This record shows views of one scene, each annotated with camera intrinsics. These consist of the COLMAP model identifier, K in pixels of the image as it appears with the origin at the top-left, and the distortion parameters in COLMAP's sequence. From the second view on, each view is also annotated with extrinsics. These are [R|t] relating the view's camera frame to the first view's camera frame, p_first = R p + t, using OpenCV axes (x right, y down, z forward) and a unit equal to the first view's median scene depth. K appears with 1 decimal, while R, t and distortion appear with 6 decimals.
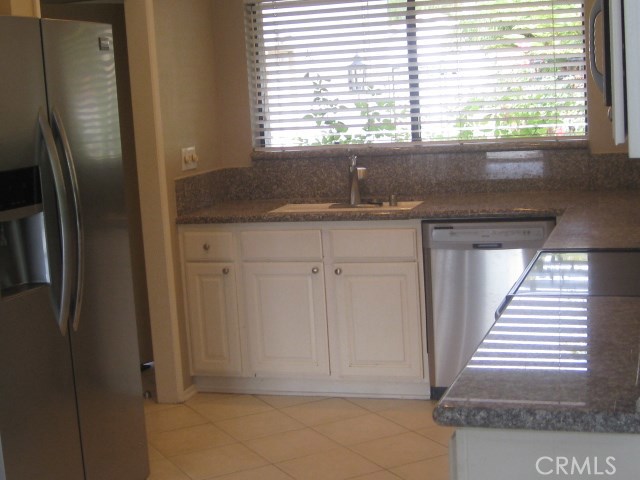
lens RADIAL K [[1065.6, 0, 320.3], [0, 1065.6, 264.3], [0, 0, 1]] dist [-0.151682, 0.107673]
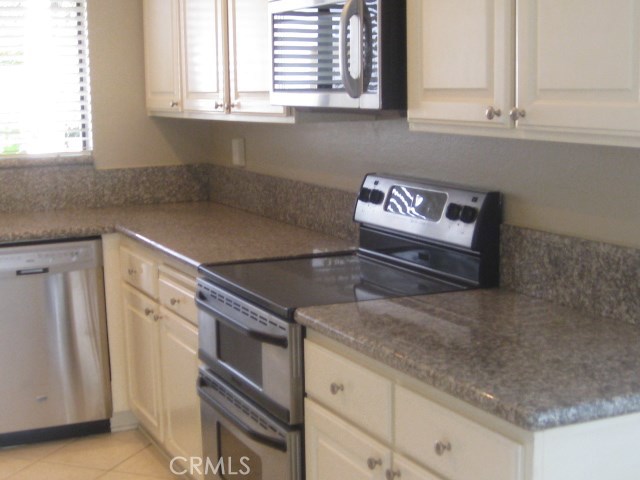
lens RADIAL K [[1065.6, 0, 320.3], [0, 1065.6, 264.3], [0, 0, 1]] dist [-0.151682, 0.107673]
pose [[0.736045, -0.065054, 0.673800, -0.240138], [0.083610, 0.996487, 0.004875, -0.006497], [-0.671749, 0.052748, 0.738898, 0.153876]]
